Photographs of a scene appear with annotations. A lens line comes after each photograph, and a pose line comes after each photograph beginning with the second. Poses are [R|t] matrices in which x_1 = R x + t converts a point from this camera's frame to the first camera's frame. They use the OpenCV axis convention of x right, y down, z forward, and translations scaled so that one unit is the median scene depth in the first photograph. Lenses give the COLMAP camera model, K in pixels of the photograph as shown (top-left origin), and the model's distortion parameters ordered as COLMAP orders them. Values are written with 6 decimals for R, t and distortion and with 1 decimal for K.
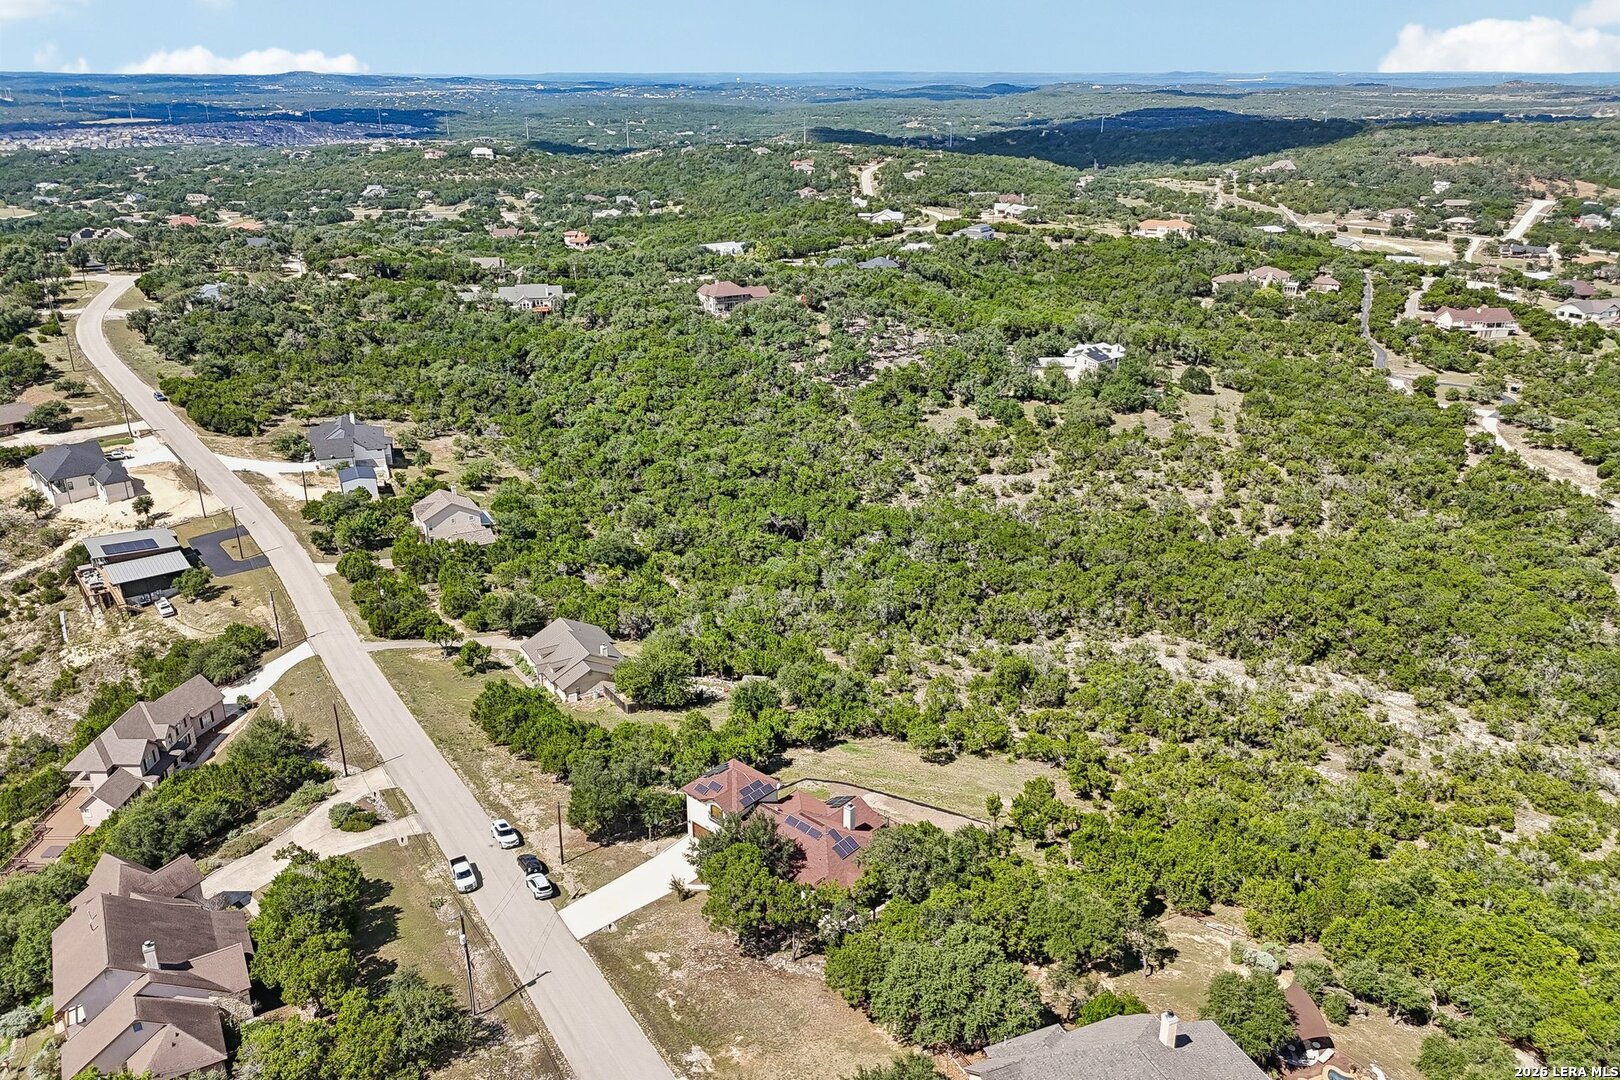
lens RADIAL K [[1197.0, 0, 808.2], [0, 1197.0, 532.5], [0, 0, 1]] dist [0.079080, -0.079292]
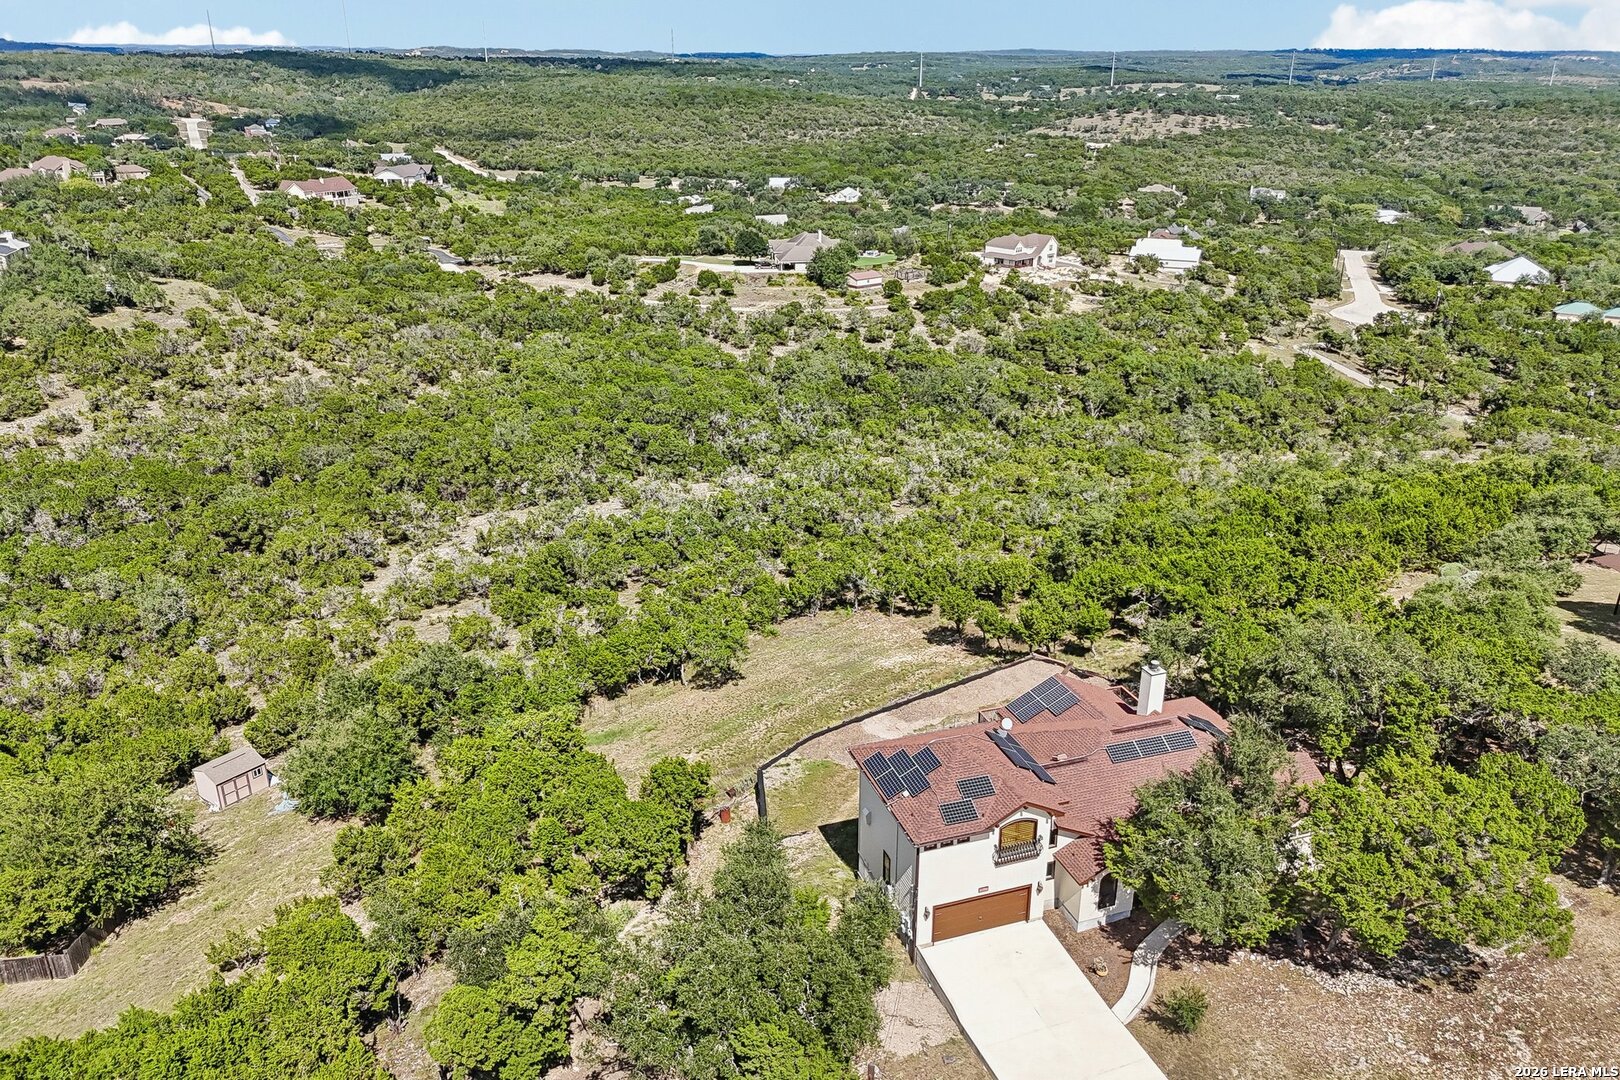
lens RADIAL K [[1201.3, 0, 806.8], [0, 1201.3, 537.9], [0, 0, 1]] dist [0.062628, -0.050884]
pose [[0.480905, -0.324850, 0.814373, -0.162203], [0.308070, 0.932212, 0.189933, 0.014094], [-0.820867, 0.159544, 0.548382, 0.317233]]
